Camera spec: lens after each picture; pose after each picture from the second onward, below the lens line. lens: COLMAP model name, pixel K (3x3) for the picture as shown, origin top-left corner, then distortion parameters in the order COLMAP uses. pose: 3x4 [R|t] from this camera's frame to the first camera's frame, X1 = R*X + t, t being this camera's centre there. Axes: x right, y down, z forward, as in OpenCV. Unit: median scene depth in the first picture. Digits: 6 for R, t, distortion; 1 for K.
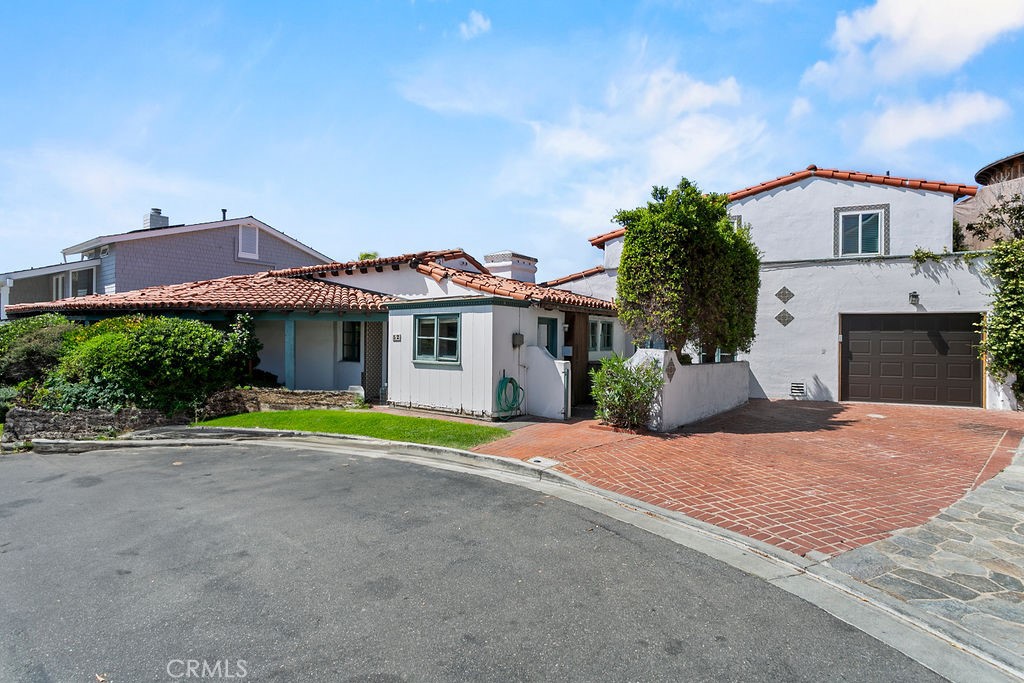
lens RADIAL K [[503.5, 0, 510.9], [0, 503.5, 331.4], [0, 0, 1]] dist [-0.004352, -0.000310]
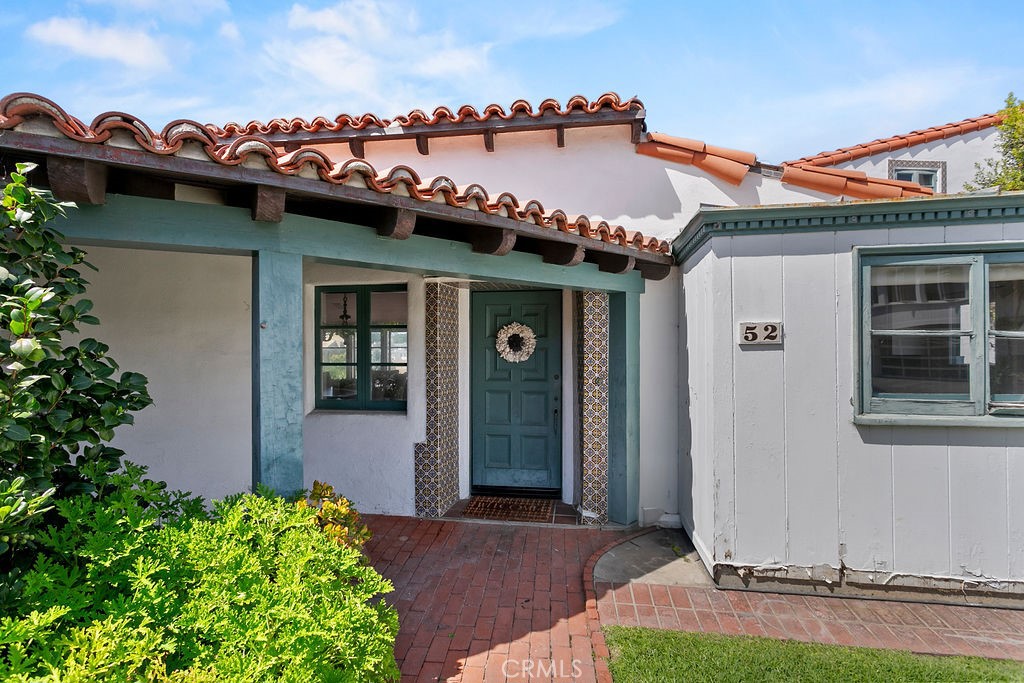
lens RADIAL K [[493.8, 0, 511.5], [0, 493.8, 334.9], [0, 0, 1]] dist [0.000434, 0.000298]
pose [[0.884877, 0.000109, 0.465824, -0.489726], [0.003728, 0.999966, -0.007317, 0.014654], [-0.465809, 0.008212, 0.884847, 0.849057]]
